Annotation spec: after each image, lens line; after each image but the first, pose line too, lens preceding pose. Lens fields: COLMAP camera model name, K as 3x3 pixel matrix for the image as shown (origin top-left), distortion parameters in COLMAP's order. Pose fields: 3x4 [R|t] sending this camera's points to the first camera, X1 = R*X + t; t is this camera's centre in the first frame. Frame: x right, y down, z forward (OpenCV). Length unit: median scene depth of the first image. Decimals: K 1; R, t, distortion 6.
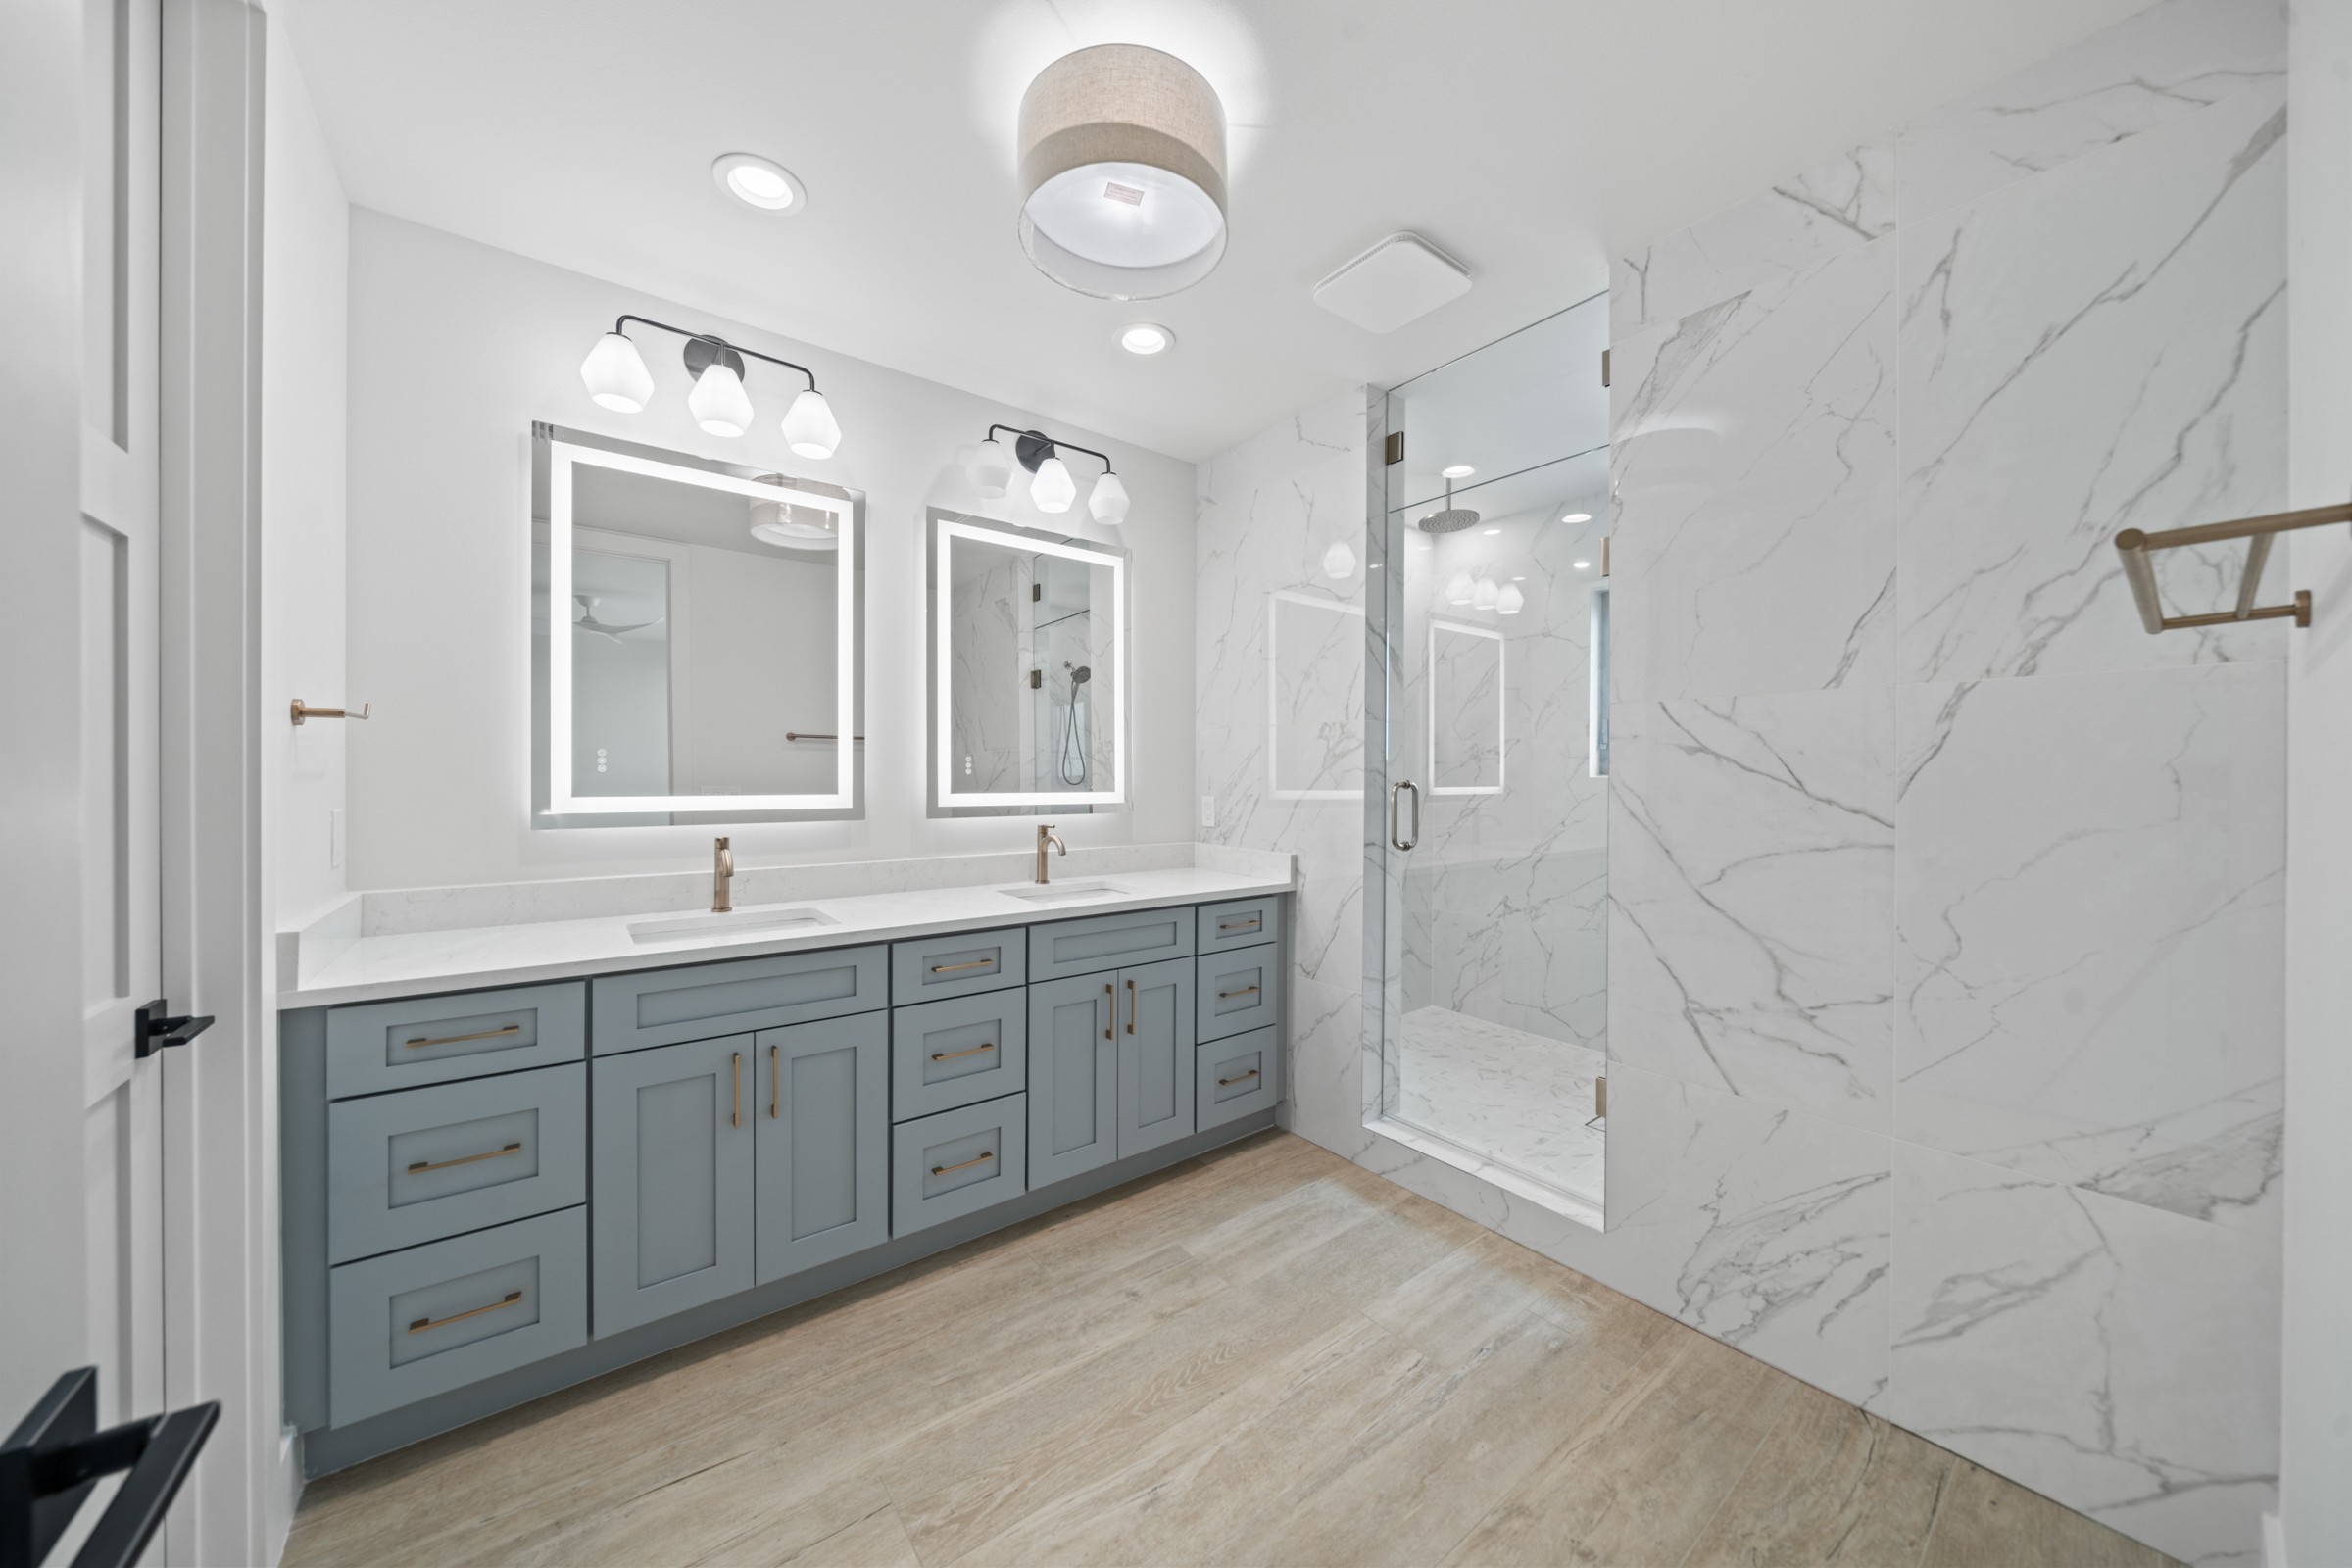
lens RADIAL K [[790.1, 0, 1173.9], [0, 790.1, 785.6], [0, 0, 1]] dist [-0.000114, 0.000004]
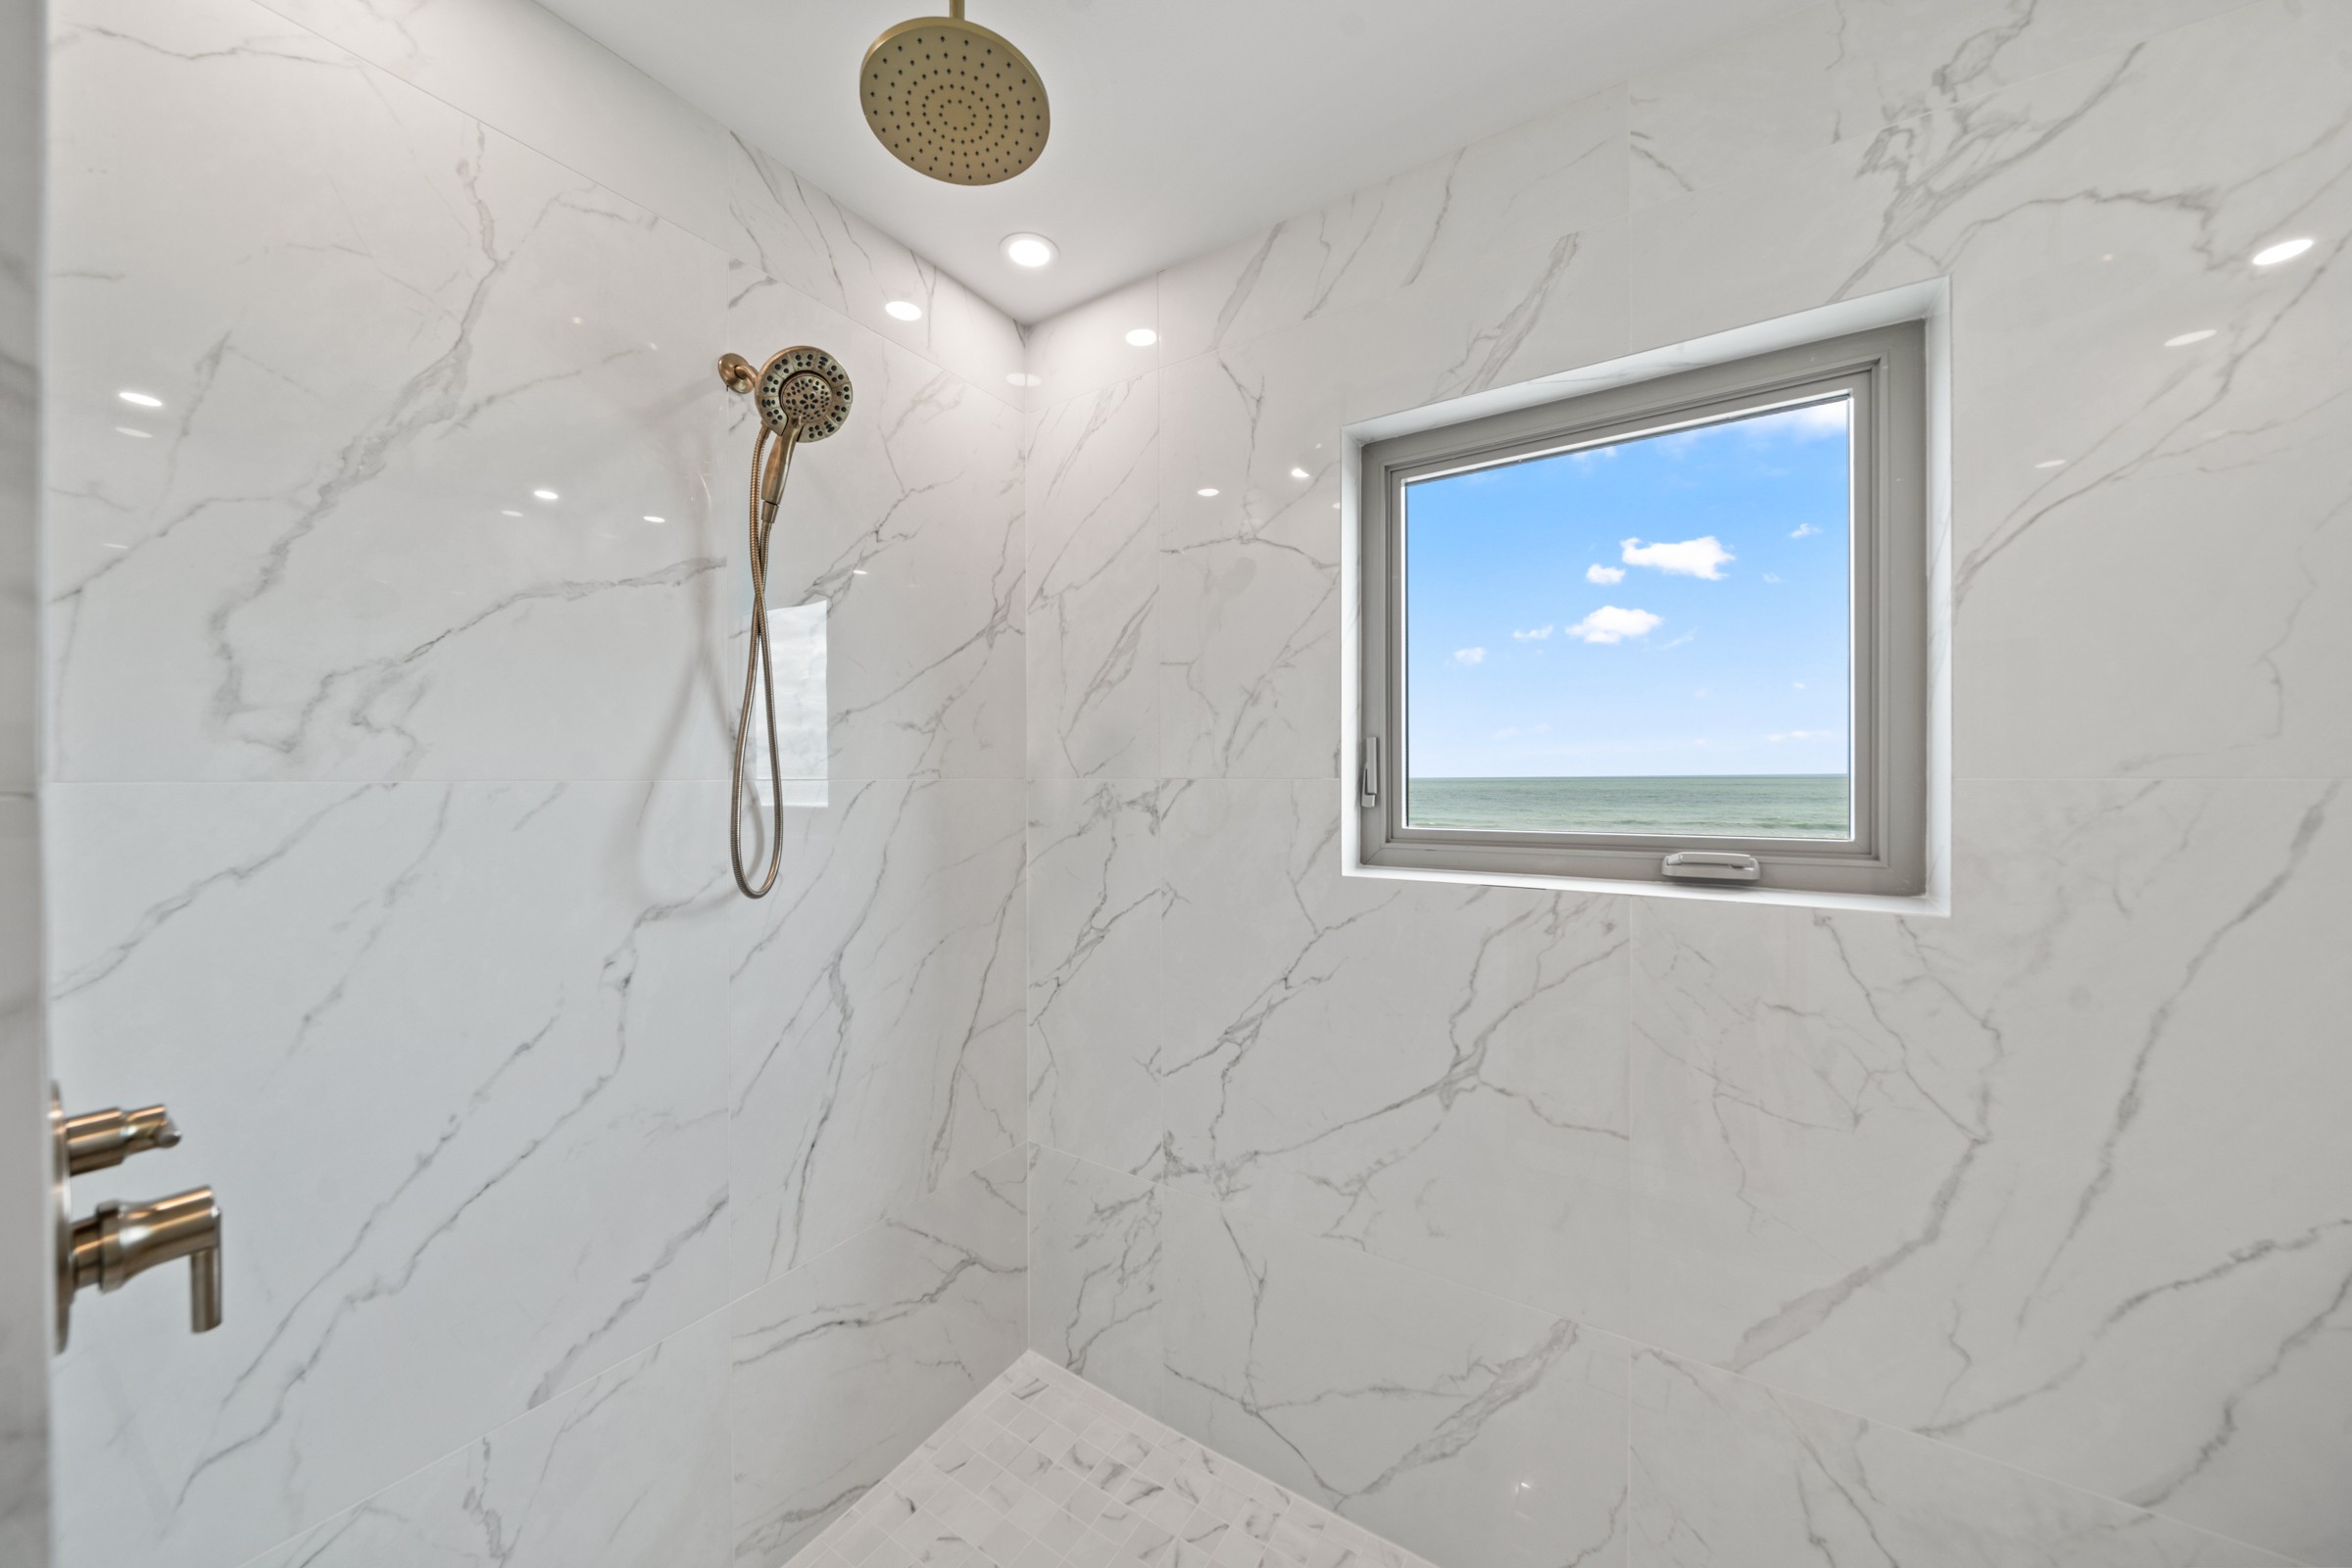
lens RADIAL K [[790.1, 0, 1173.7], [0, 790.1, 784.1], [0, 0, 1]] dist [-0.000114, 0.000004]
pose [[0.944088, -0.006157, 0.329636, 0.277506], [0.007298, 0.999971, -0.002223, -0.053525], [-0.329613, 0.004505, 0.944105, 0.578964]]
